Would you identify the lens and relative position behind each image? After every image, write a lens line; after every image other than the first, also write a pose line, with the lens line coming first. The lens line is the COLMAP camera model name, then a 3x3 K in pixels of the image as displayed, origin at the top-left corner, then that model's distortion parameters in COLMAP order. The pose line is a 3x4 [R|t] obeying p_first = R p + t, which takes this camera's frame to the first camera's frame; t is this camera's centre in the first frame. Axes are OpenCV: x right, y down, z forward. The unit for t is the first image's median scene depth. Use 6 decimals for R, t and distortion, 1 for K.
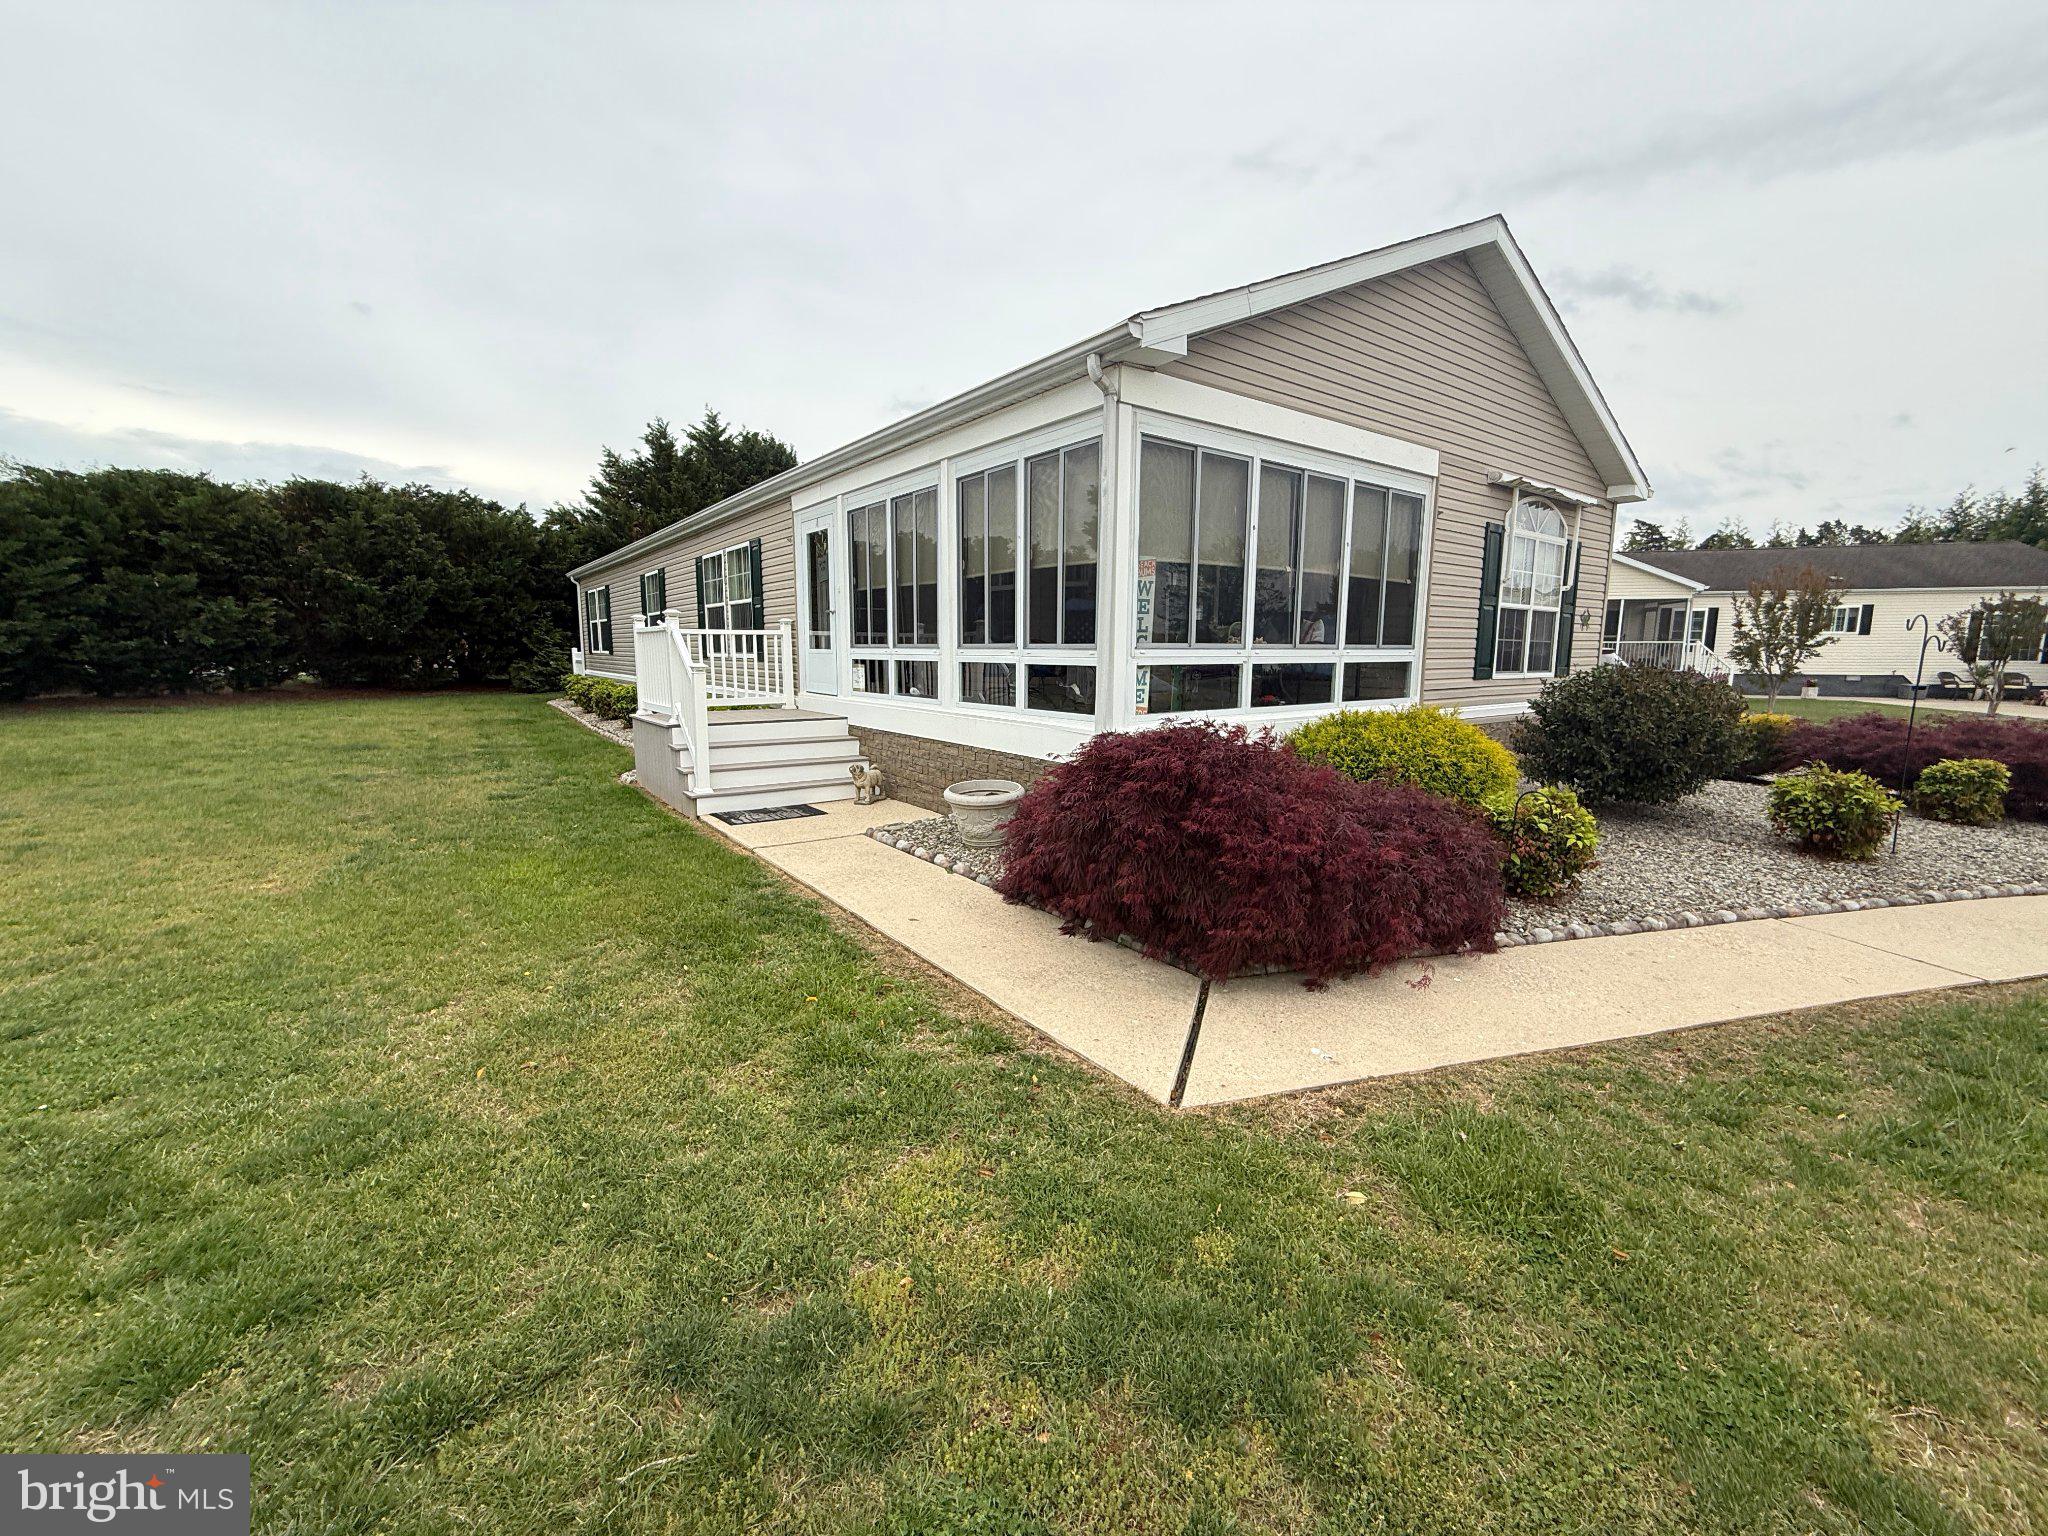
lens RADIAL K [[813.5, 0, 1017.9], [0, 813.5, 764.9], [0, 0, 1]] dist [-0.001605, -0.000424]
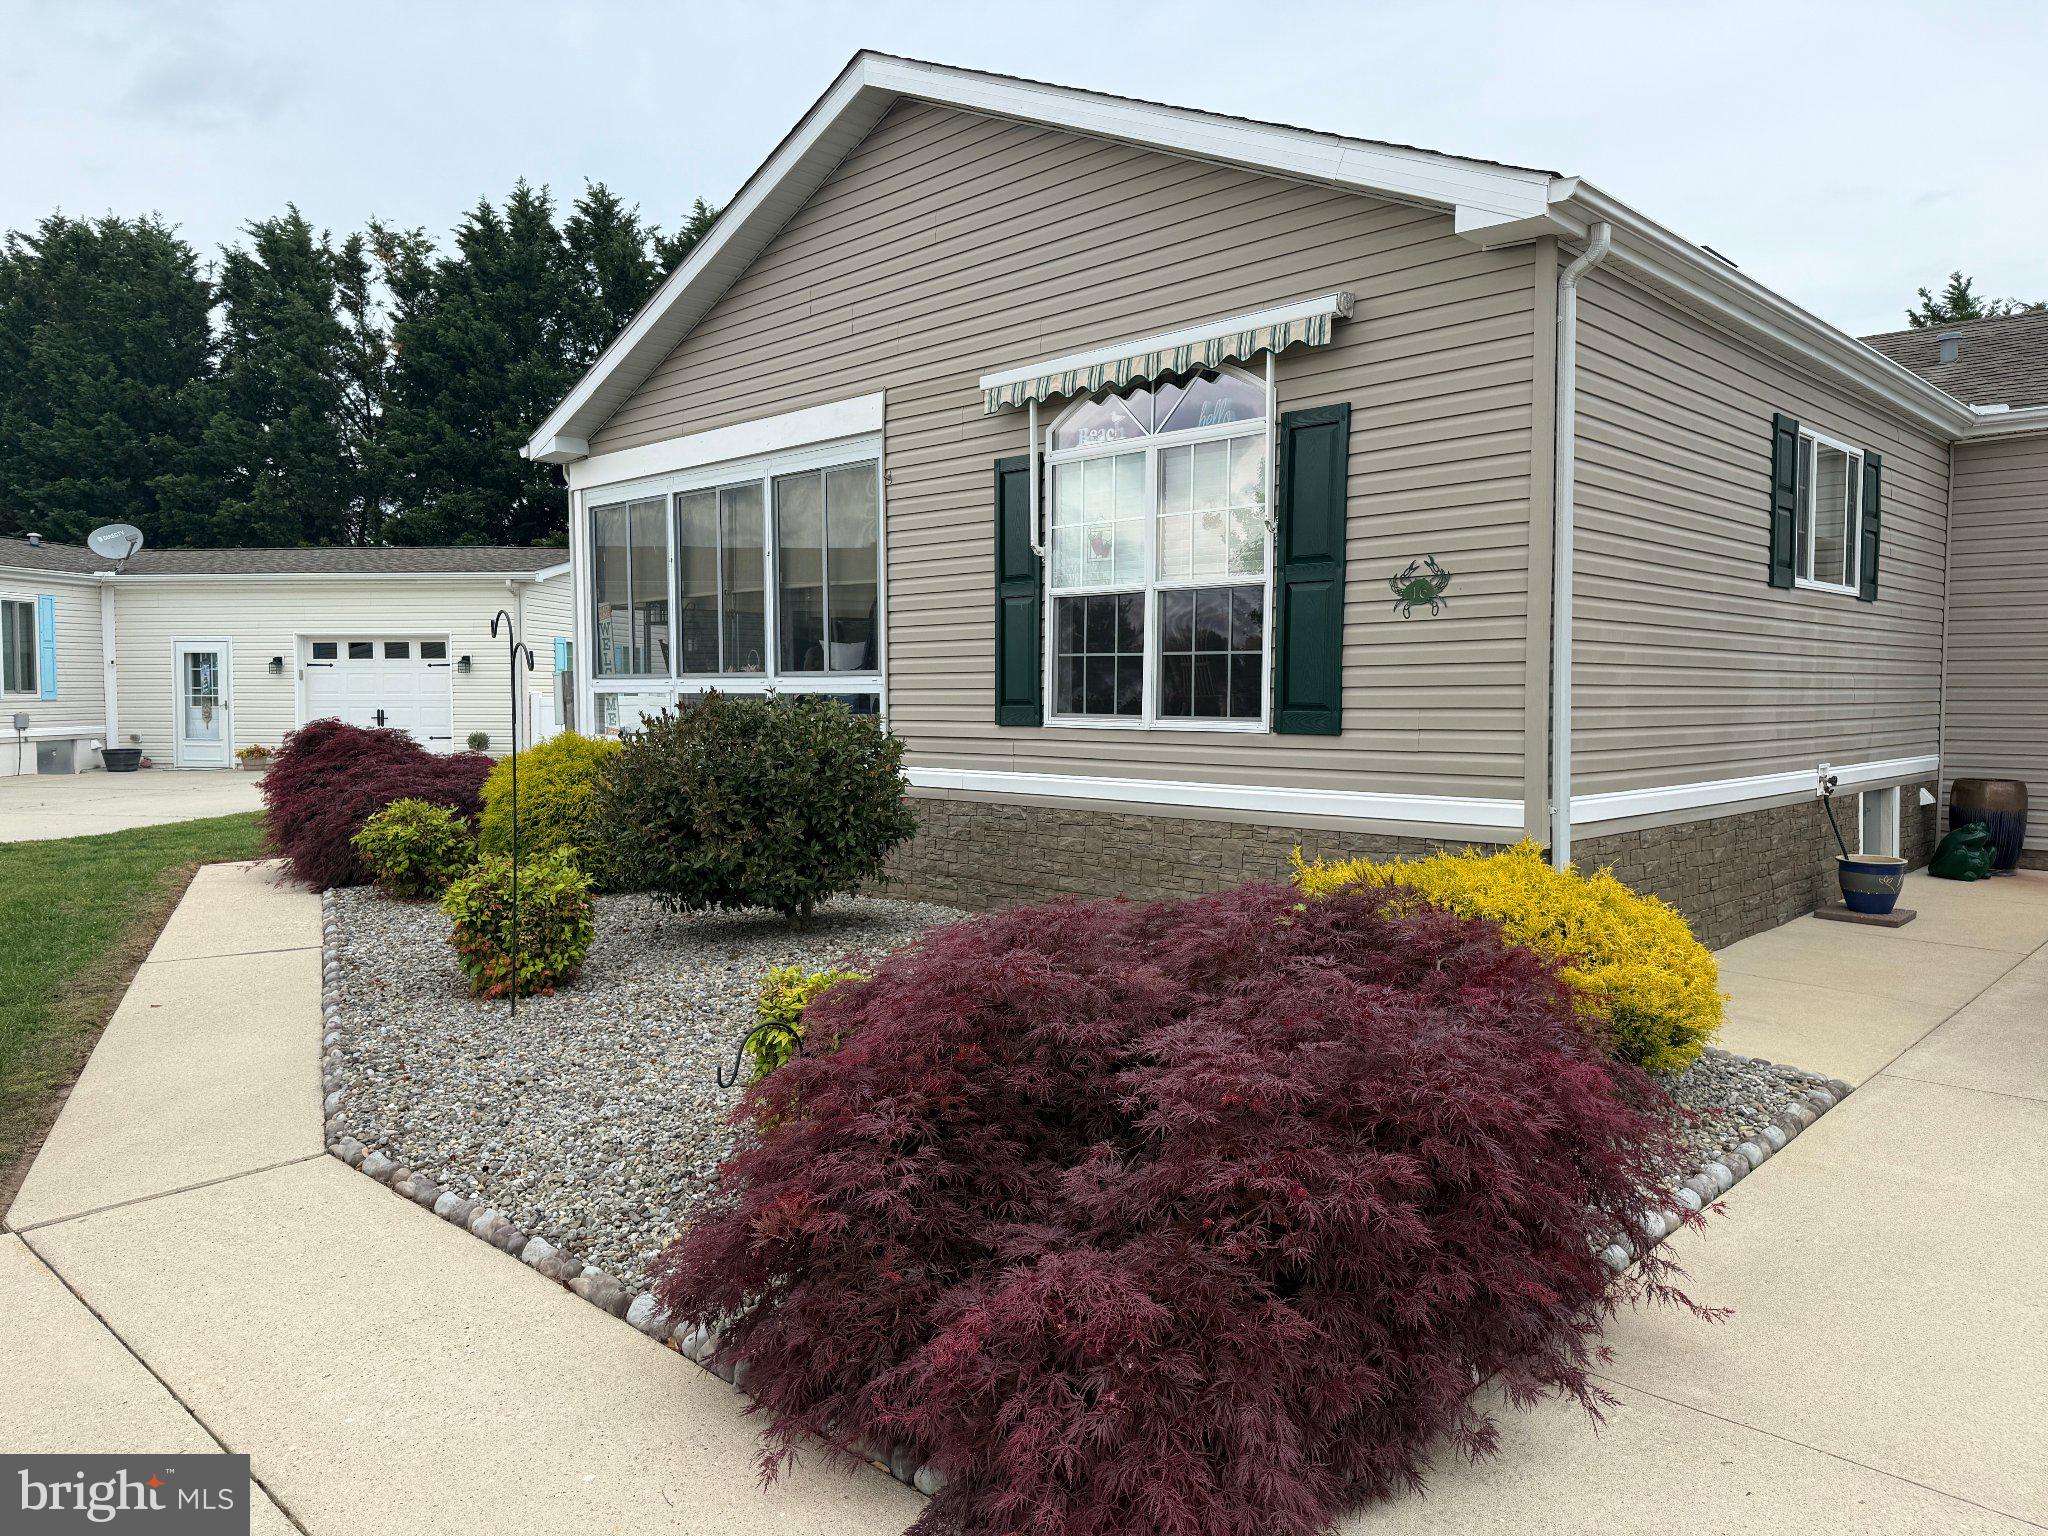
lens RADIAL K [[1419.6, 0, 1024.0], [0, 1419.6, 768.0], [0, 0, 1]] dist [0.001274, -0.000064]
pose [[0.162585, 0.050901, -0.985381, 2.370791], [-0.143361, 0.989290, 0.027449, -0.159522], [0.976224, 0.136803, 0.168140, 1.296070]]
